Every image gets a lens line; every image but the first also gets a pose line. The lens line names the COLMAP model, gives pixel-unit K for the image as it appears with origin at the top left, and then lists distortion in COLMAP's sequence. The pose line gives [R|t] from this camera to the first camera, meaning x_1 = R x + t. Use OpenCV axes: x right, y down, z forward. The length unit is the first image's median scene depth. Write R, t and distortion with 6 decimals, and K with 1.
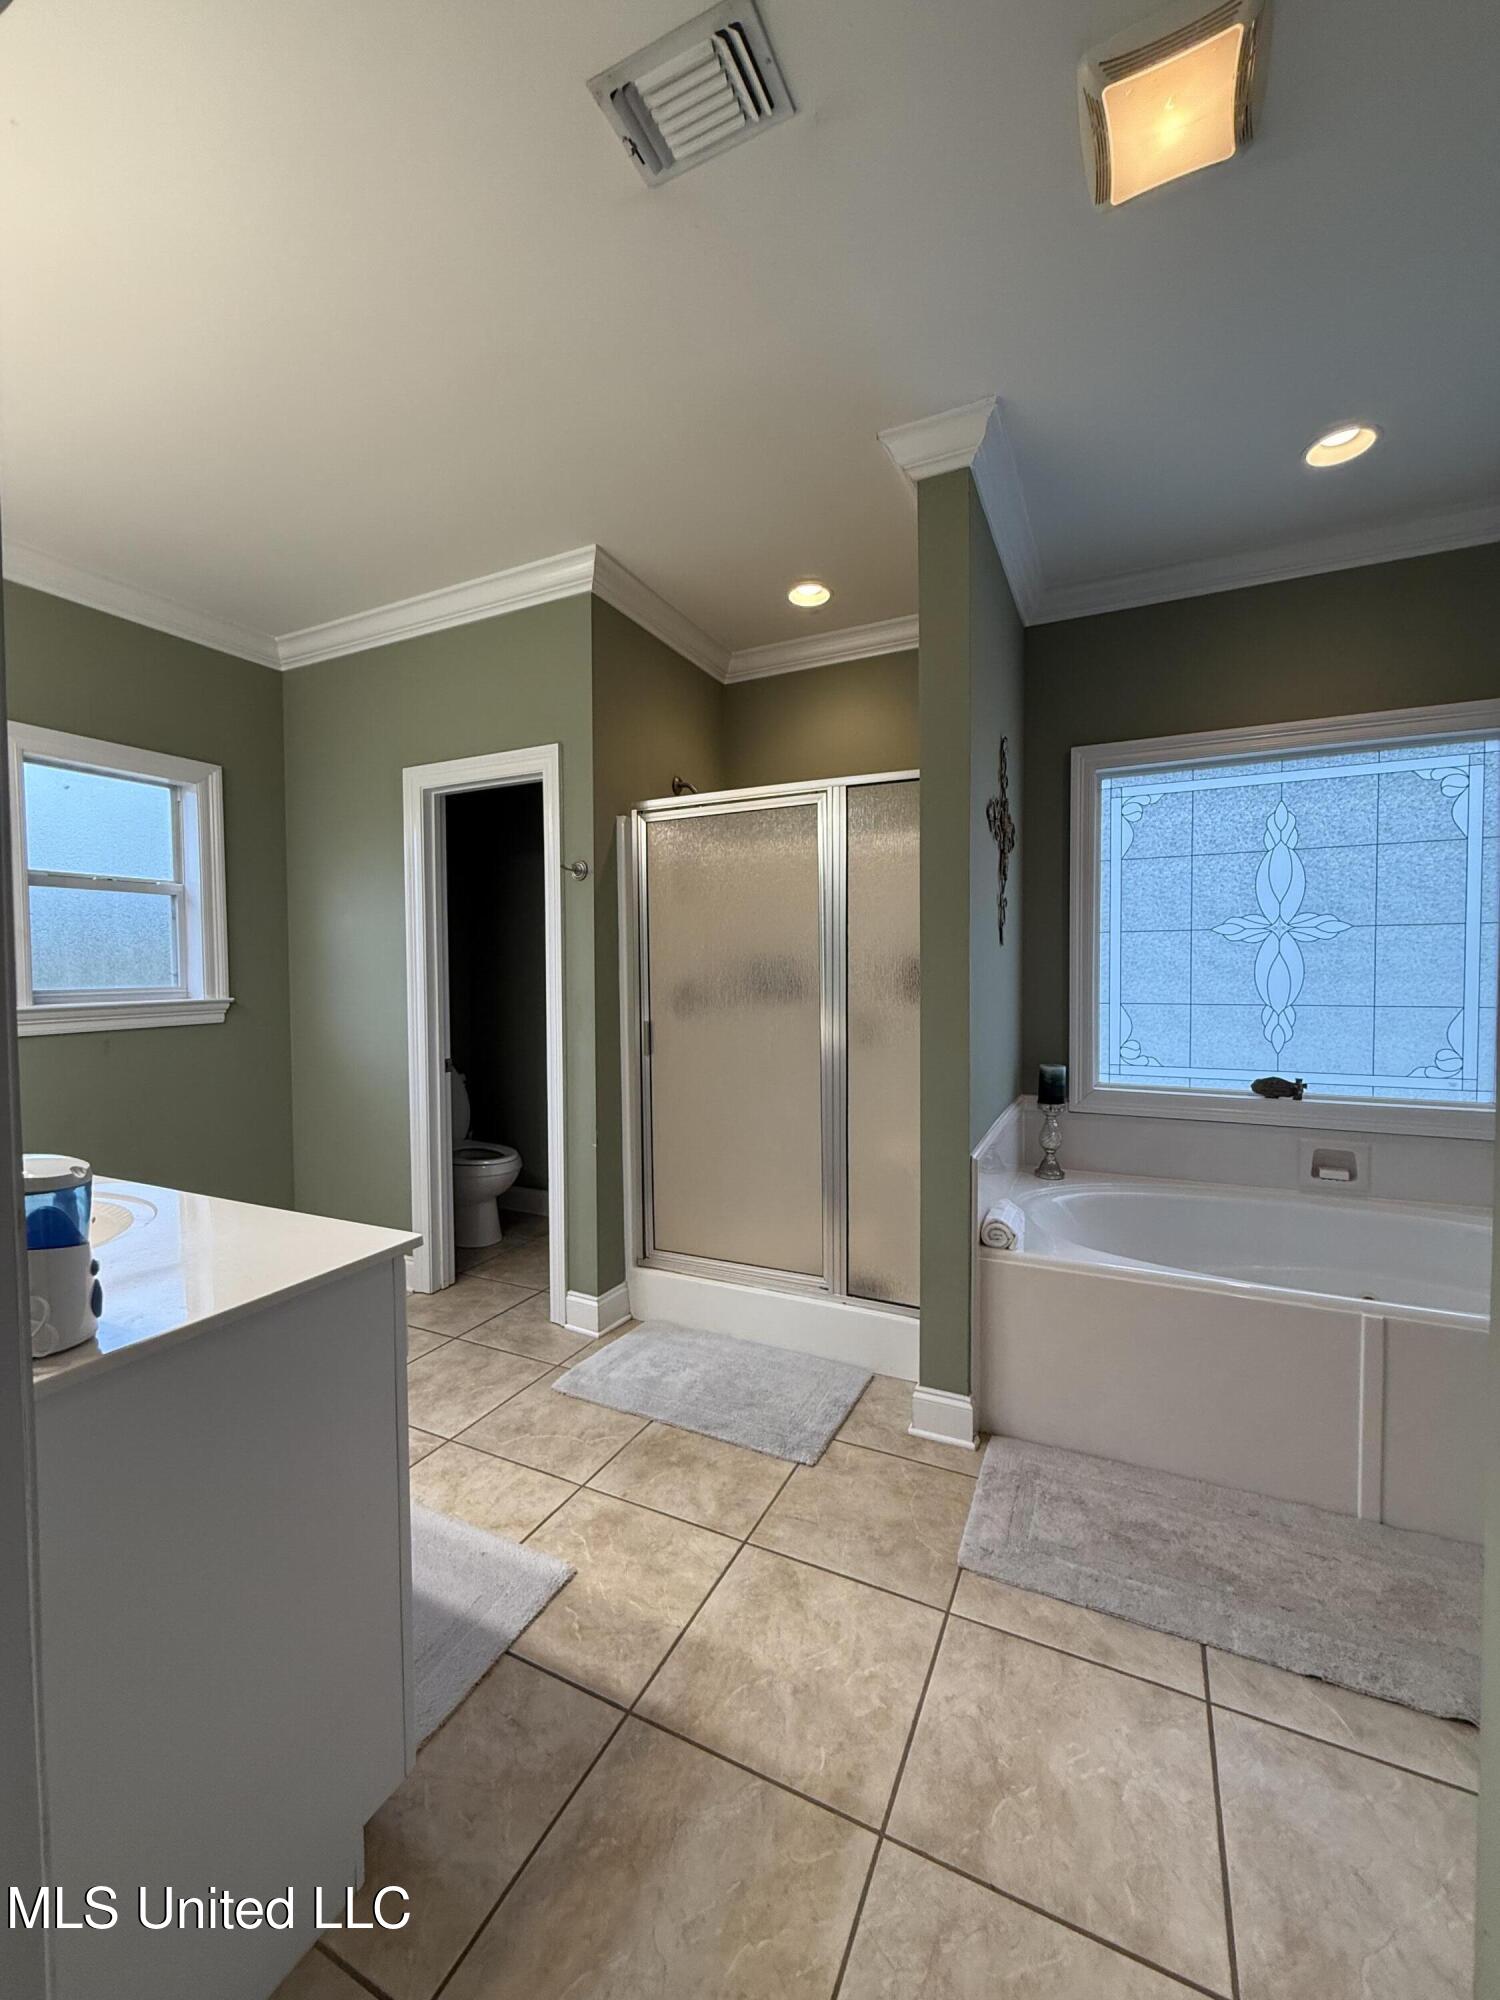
lens RADIAL K [[799.1, 0, 750.7], [0, 799.1, 999.1], [0, 0, 1]] dist [-0.001033, -0.000383]
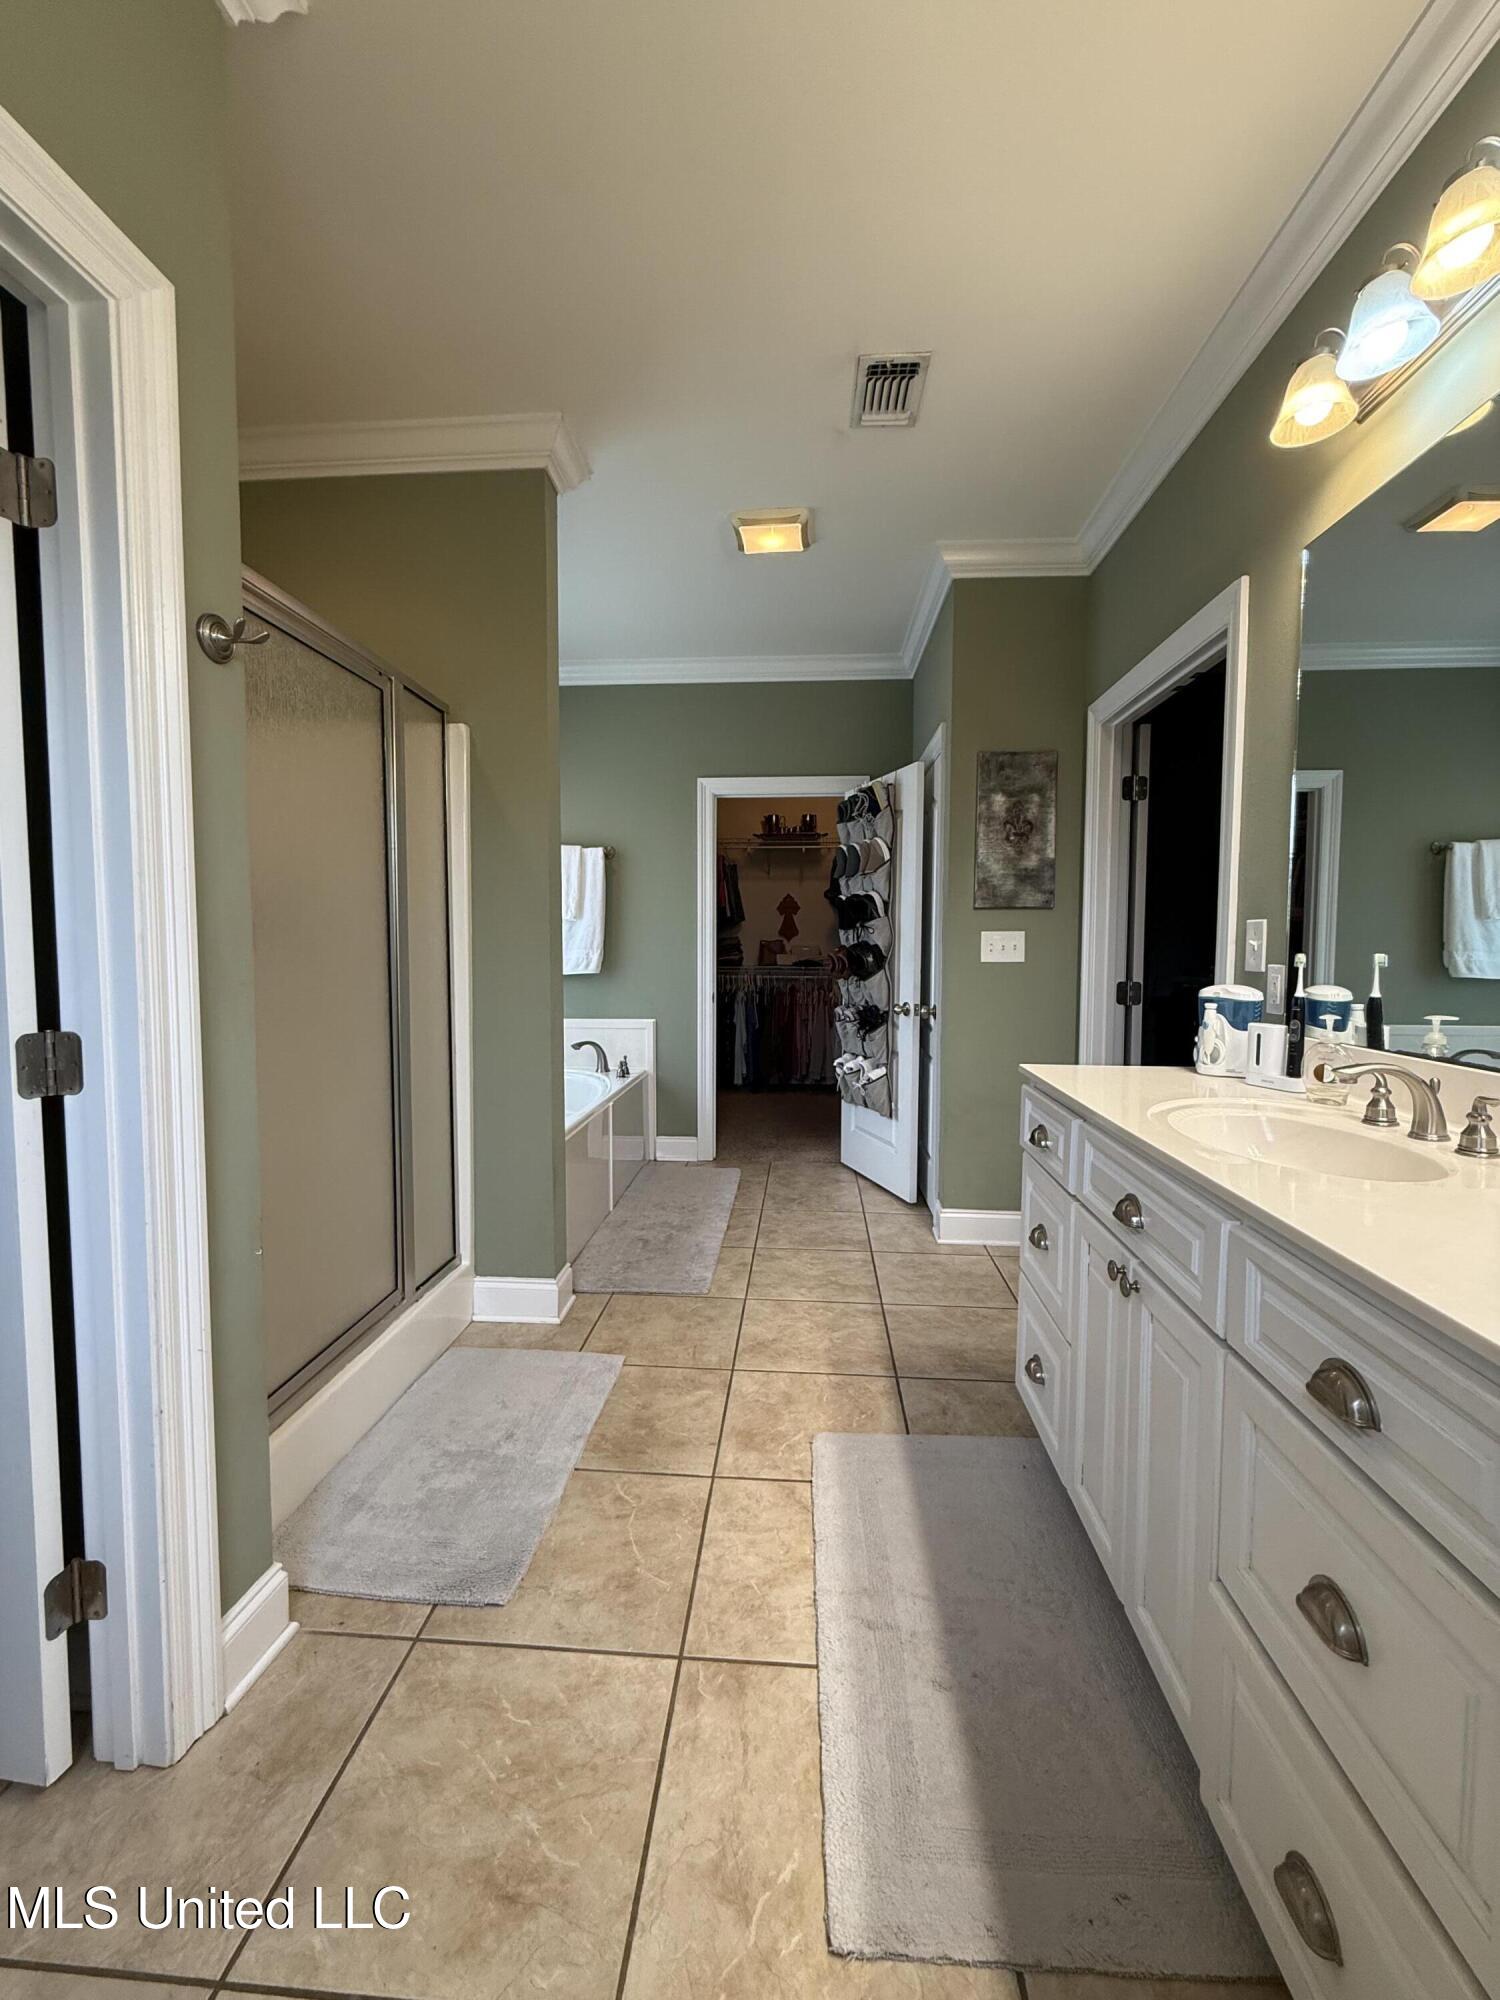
lens RADIAL K [[799.1, 0, 749.7], [0, 799.1, 993.4], [0, 0, 1]] dist [-0.001033, -0.000383]
pose [[-0.372380, -0.048299, 0.926823, -1.124763], [0.035533, 0.997171, 0.066241, 0.014068], [-0.927400, 0.057600, -0.369610, 1.380425]]
